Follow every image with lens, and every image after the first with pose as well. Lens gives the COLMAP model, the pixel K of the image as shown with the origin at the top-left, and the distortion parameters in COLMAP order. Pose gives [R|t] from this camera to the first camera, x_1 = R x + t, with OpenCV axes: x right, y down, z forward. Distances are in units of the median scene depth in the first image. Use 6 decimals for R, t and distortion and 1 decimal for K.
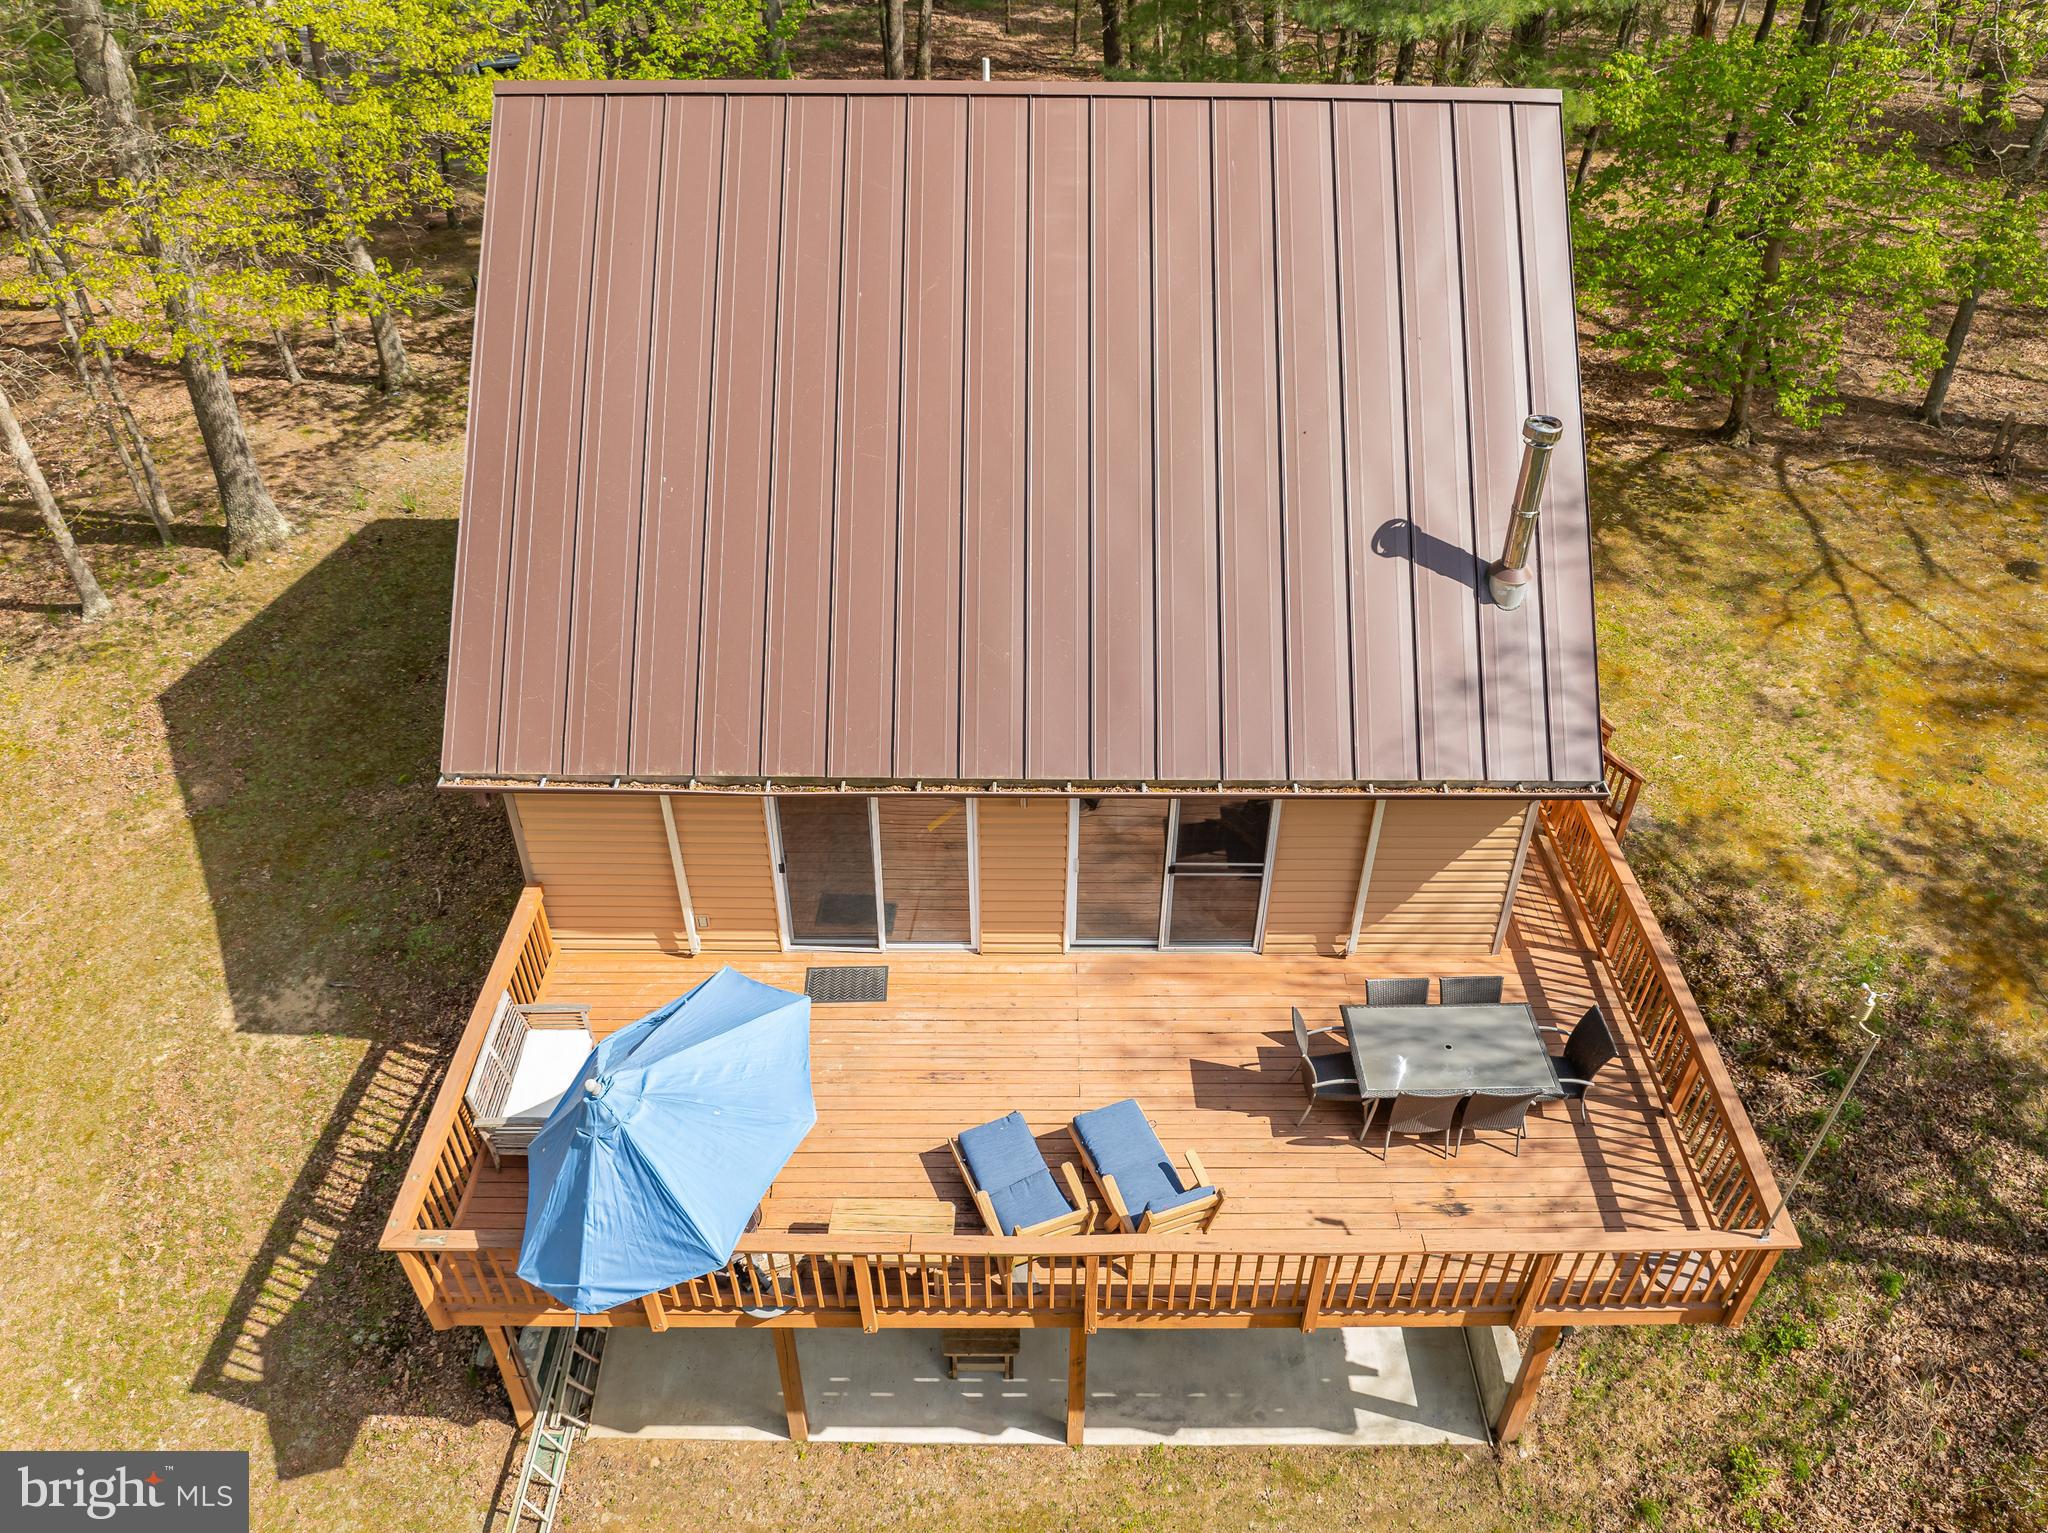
lens RADIAL K [[1457.5, 0, 1037.0], [0, 1457.5, 799.6], [0, 0, 1]] dist [-0.052235, 0.021462]
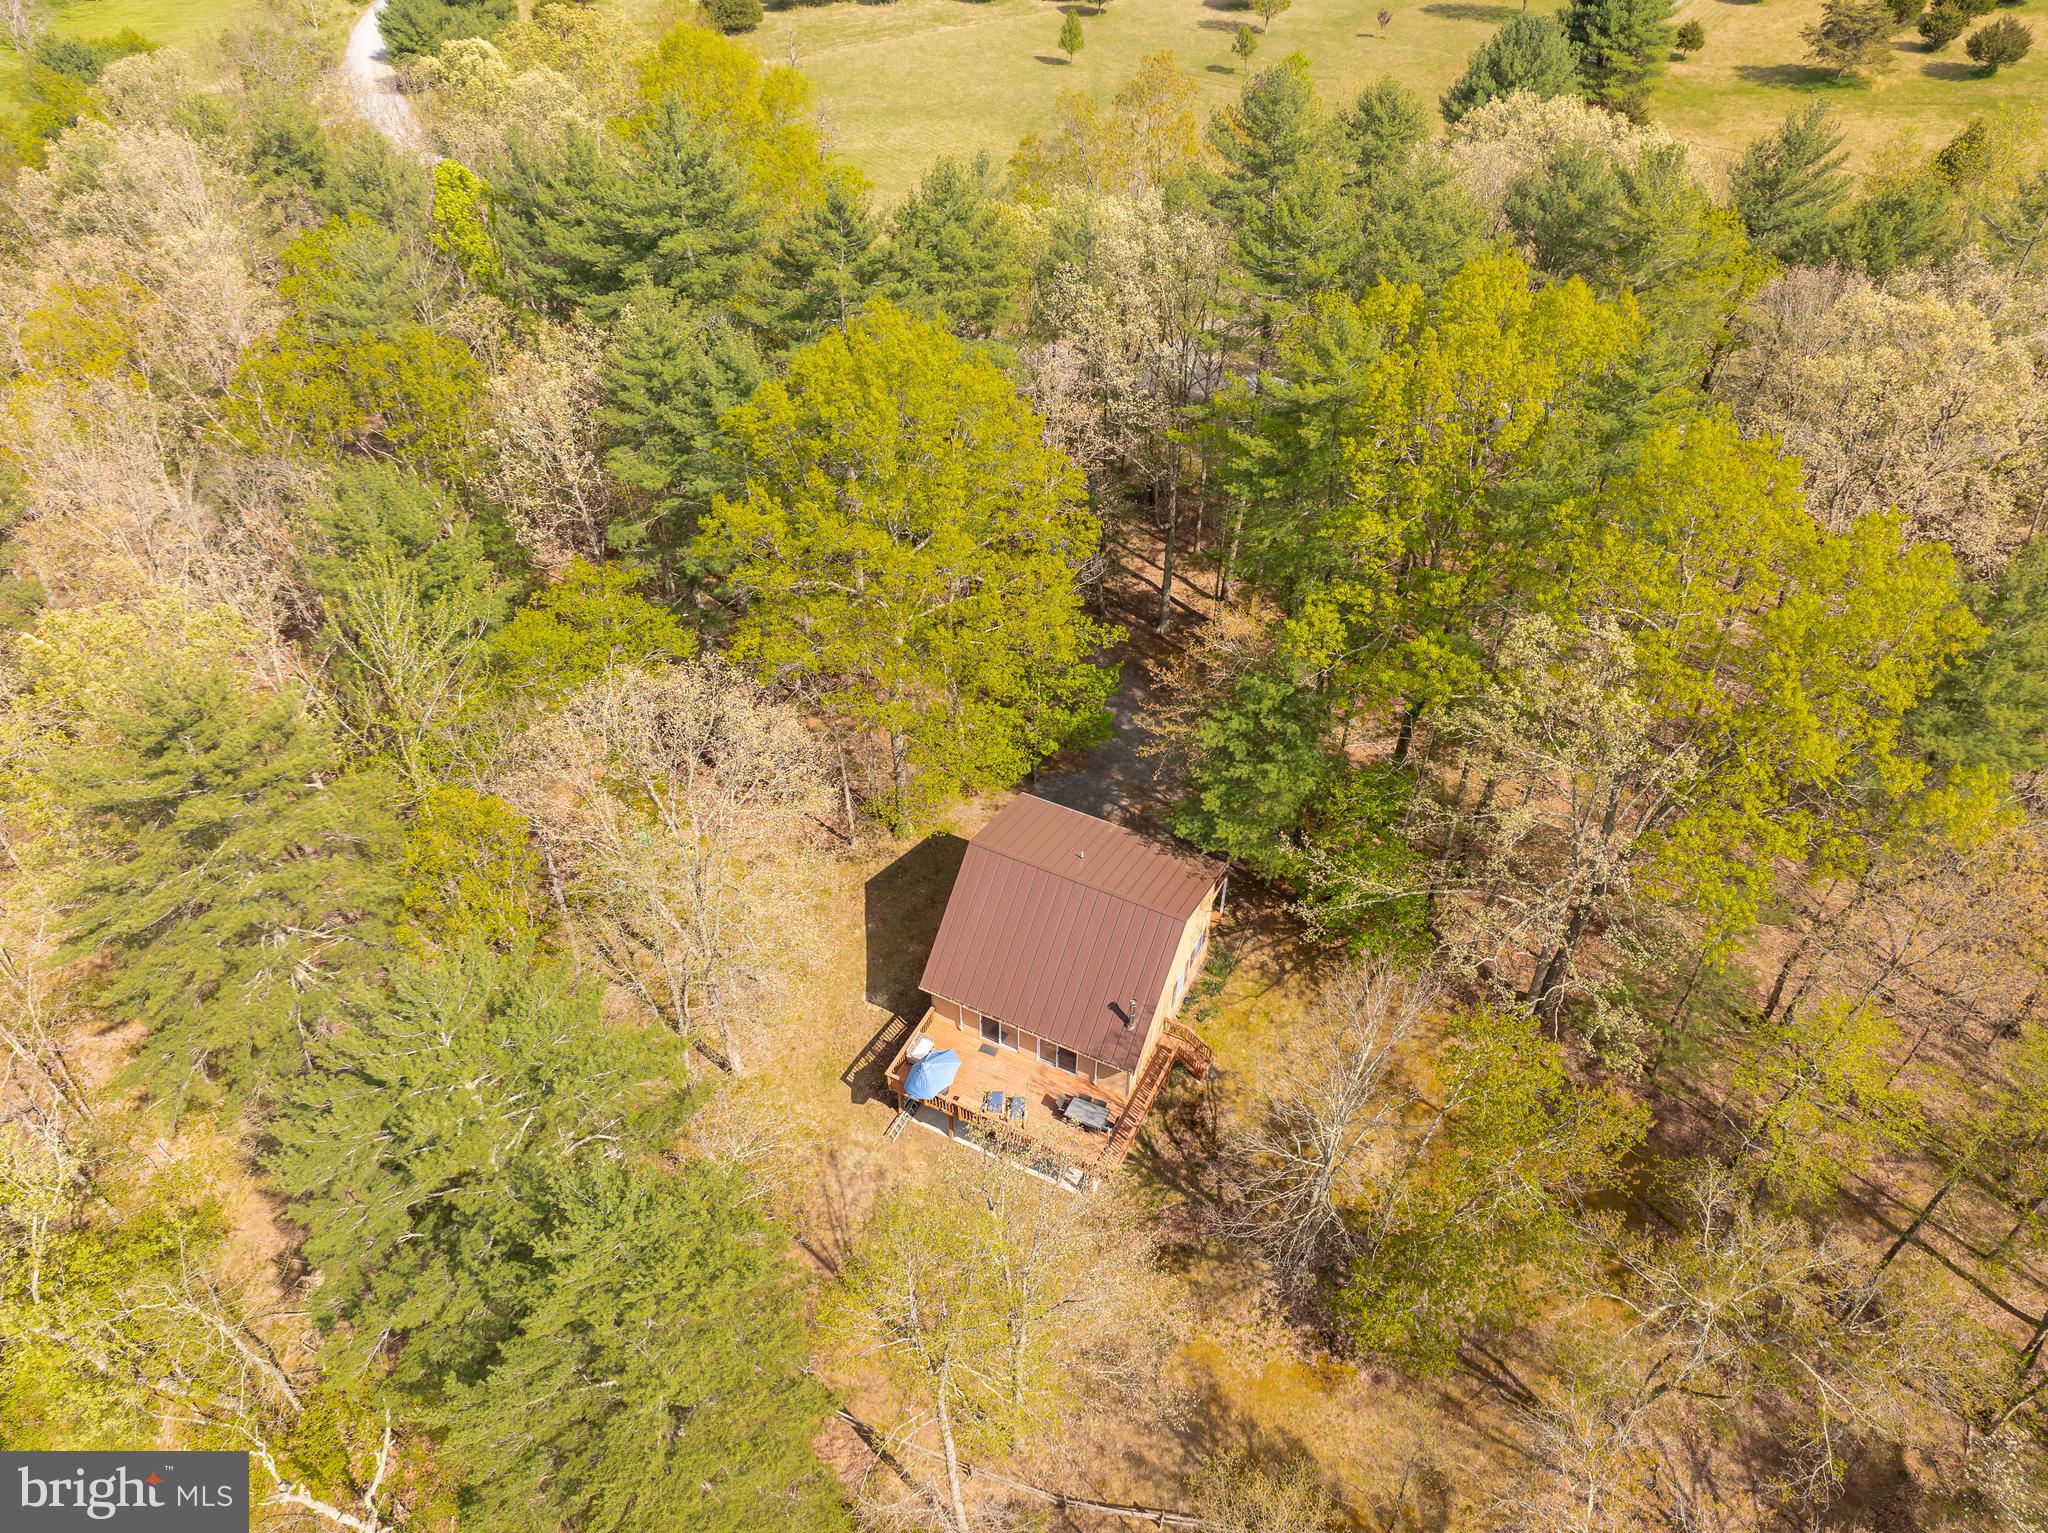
lens RADIAL K [[1457.5, 0, 1032.4], [0, 1457.5, 758.6], [0, 0, 1]] dist [-0.052235, 0.021462]
pose [[0.895491, 0.298203, -0.330411, 1.228339], [-0.268922, 0.954045, 0.132207, -1.383262], [0.354651, -0.029536, 0.934532, -3.181939]]
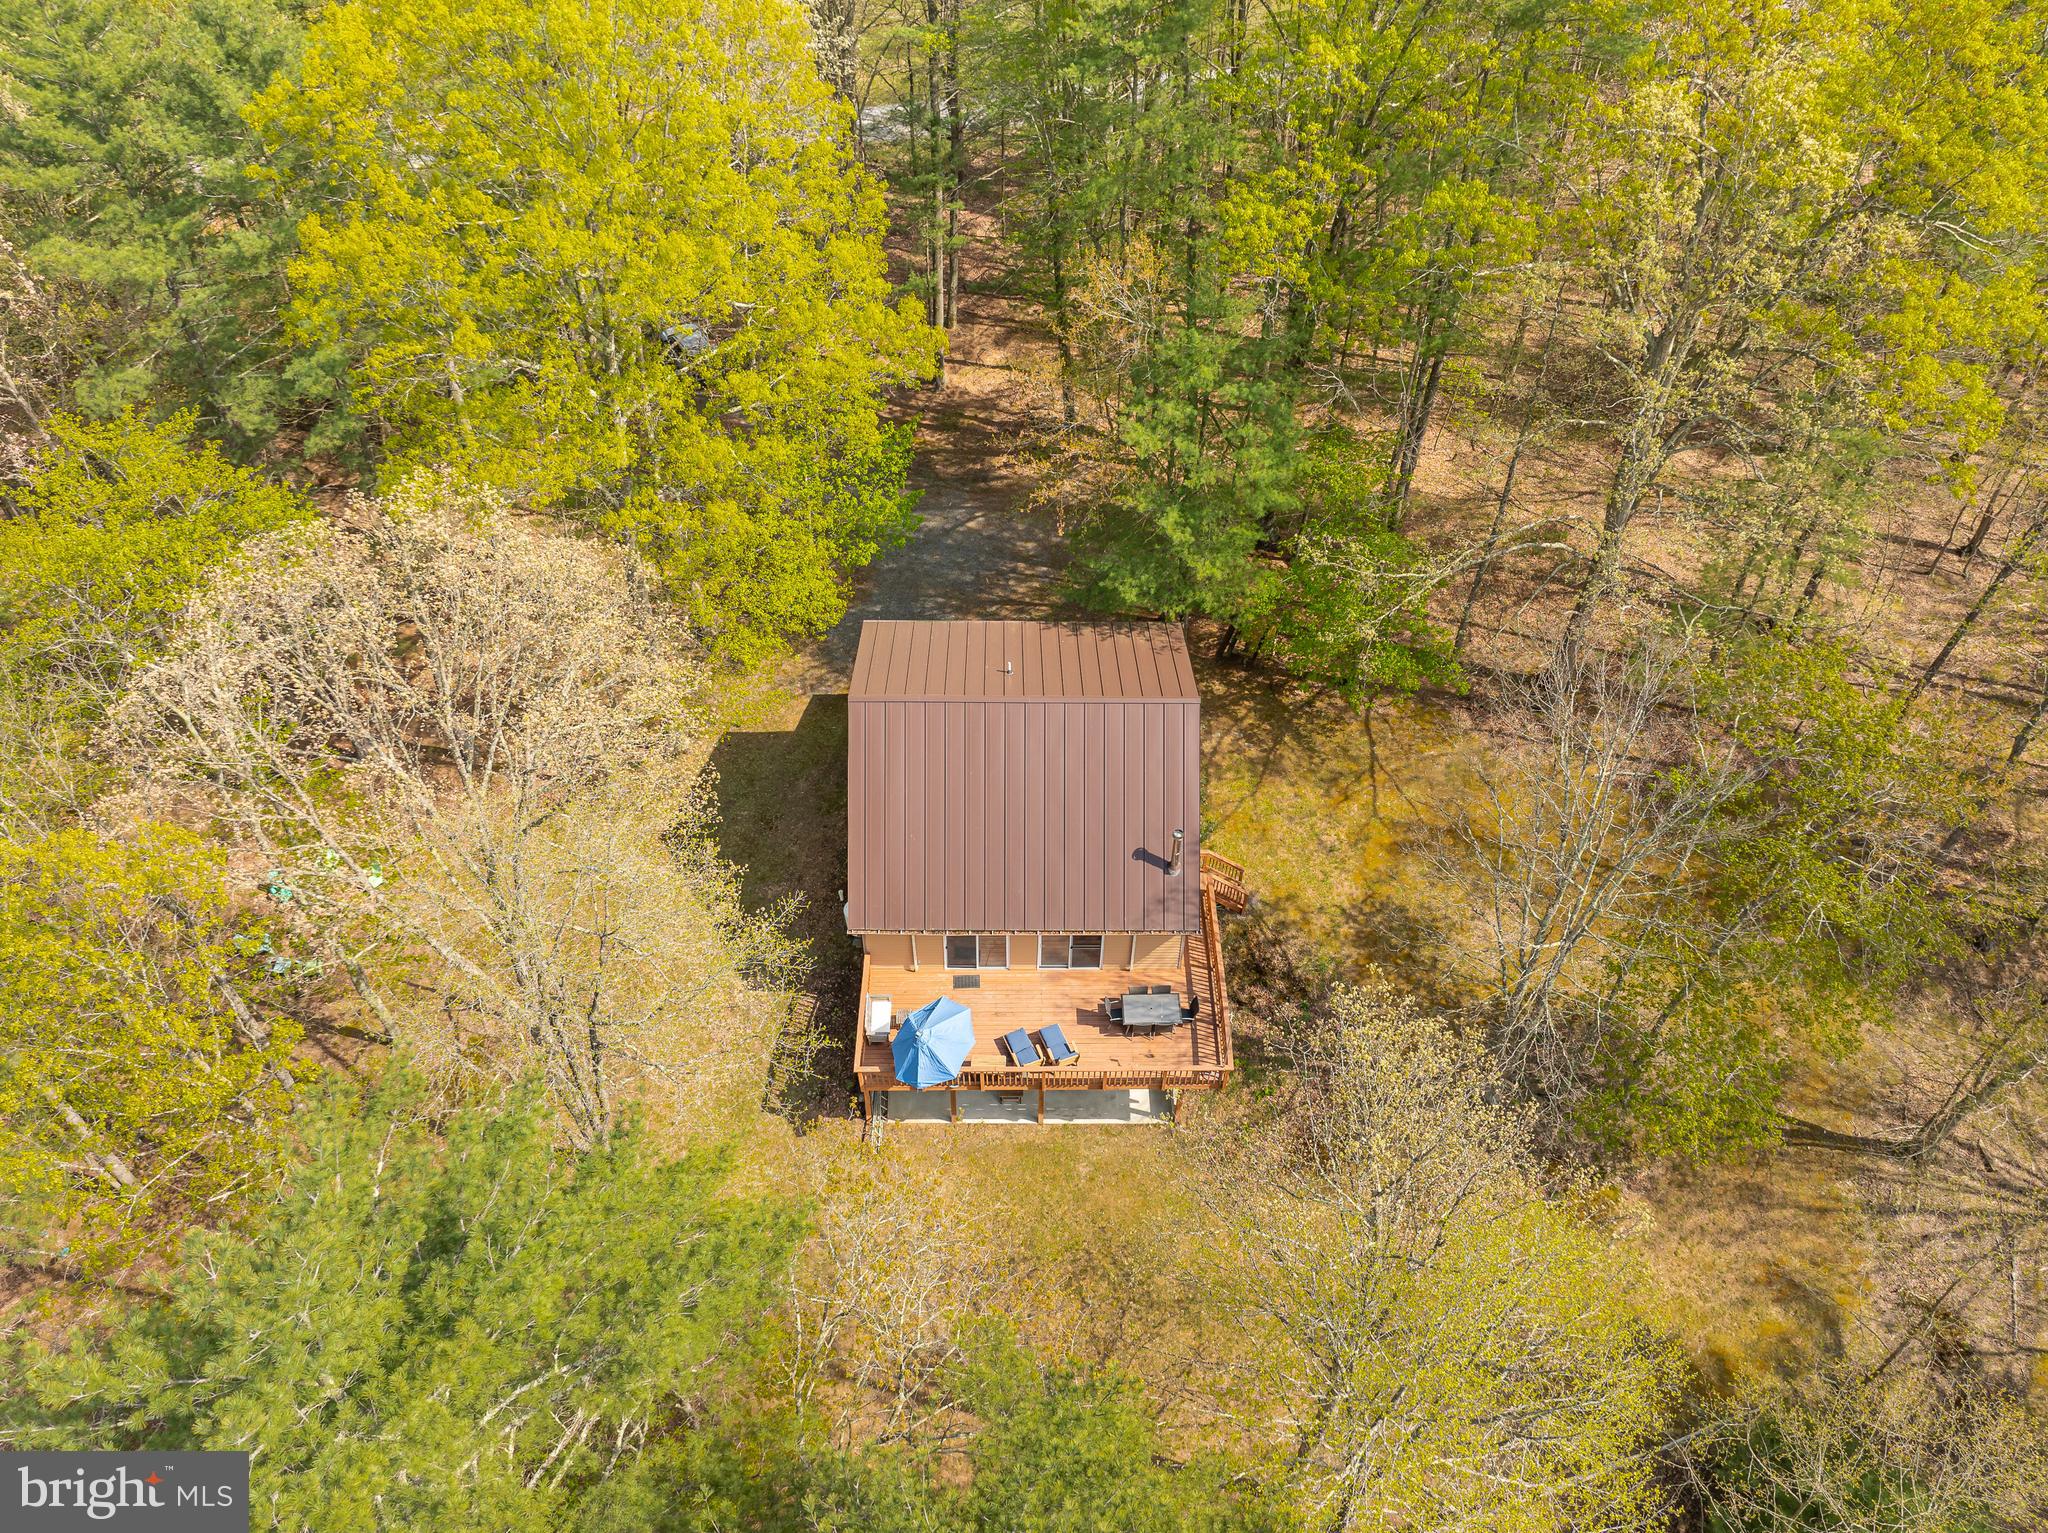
lens RADIAL K [[1457.5, 0, 1034.5], [0, 1457.5, 775.6], [0, 0, 1]] dist [-0.052235, 0.021462]
pose [[0.999977, -0.004956, 0.004561, 0.001009], [0.004187, 0.987840, 0.155415, -0.799222], [-0.005276, -0.155392, 0.987839, -2.021356]]
